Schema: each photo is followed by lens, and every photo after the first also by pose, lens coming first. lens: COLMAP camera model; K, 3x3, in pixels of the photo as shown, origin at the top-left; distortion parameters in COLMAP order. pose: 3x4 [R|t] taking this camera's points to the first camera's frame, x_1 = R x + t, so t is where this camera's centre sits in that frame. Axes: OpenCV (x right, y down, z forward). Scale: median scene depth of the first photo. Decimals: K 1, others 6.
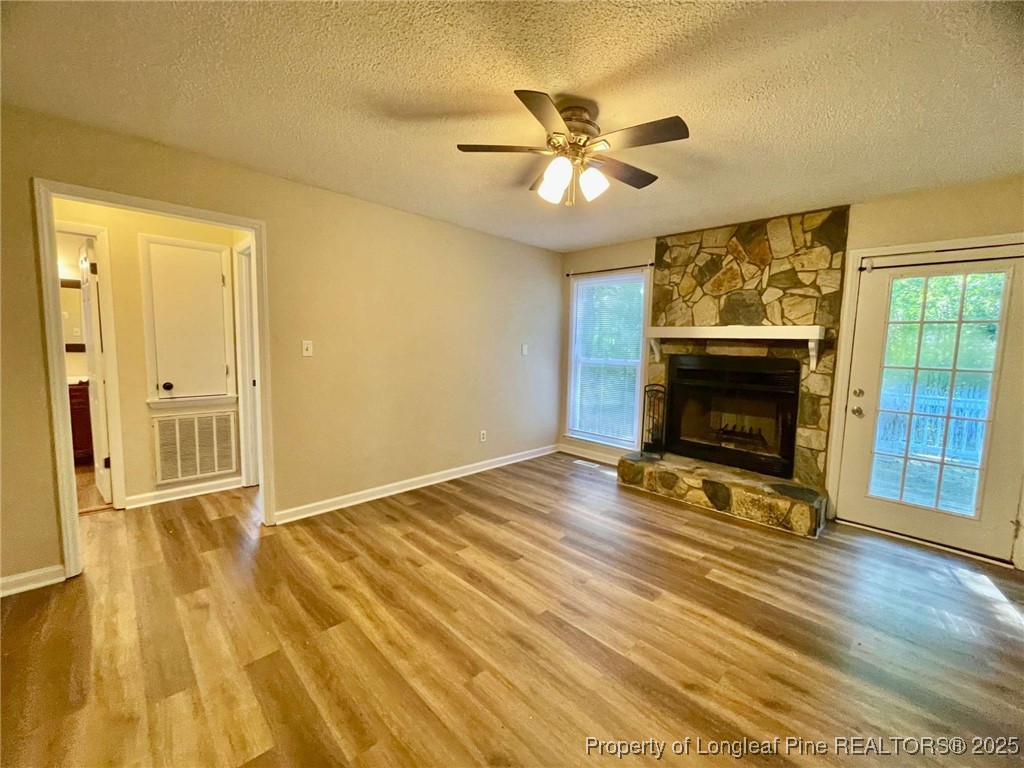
lens RADIAL K [[414.2, 0, 513.7], [0, 414.2, 381.7], [0, 0, 1]] dist [-0.000067, 0.000083]
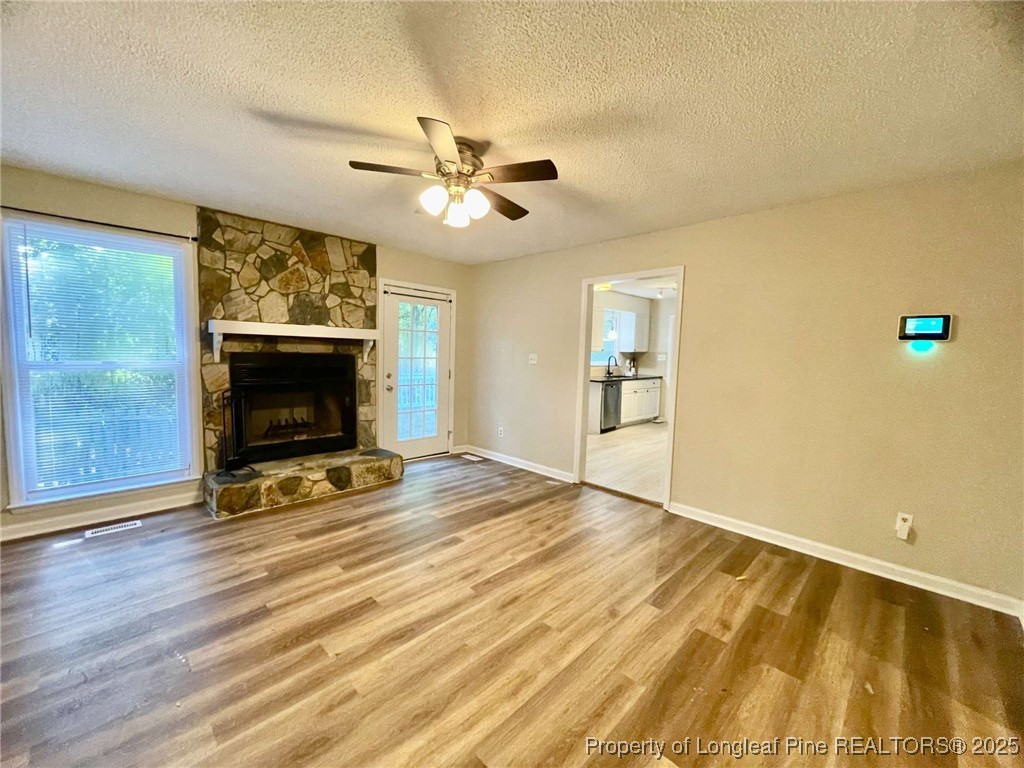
lens RADIAL K [[414.2, 0, 513.7], [0, 414.2, 381.7], [0, 0, 1]] dist [-0.000067, 0.000083]
pose [[-0.014842, -0.101186, 0.994757, -0.593005], [0.064418, 0.992703, 0.101938, -0.067523], [-0.997813, 0.065593, -0.008215, 0.512675]]
